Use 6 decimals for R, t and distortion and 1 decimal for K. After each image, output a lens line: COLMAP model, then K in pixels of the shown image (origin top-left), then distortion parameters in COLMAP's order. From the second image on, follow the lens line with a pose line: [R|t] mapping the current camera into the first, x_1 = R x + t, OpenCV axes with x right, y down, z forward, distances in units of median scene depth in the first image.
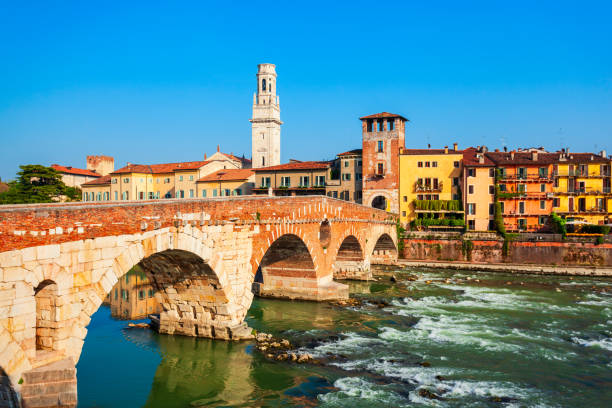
lens RADIAL K [[532.4, 0, 308.7], [0, 532.4, 210.0], [0, 0, 1]] dist [-0.028117, -0.011082]
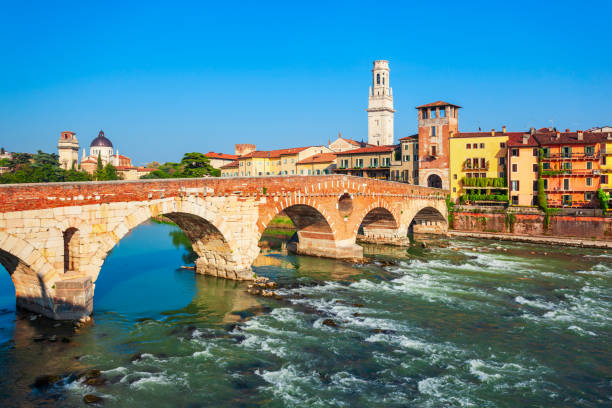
lens RADIAL K [[486.6, 0, 339.4], [0, 486.6, 190.3], [0, 0, 1]] dist [-0.038808, 0.038800]
pose [[0.957618, 0.002443, -0.288032, 0.288289], [-0.000865, 0.999984, 0.005606, 0.002933], [0.288041, -0.005119, 0.957604, -0.078342]]
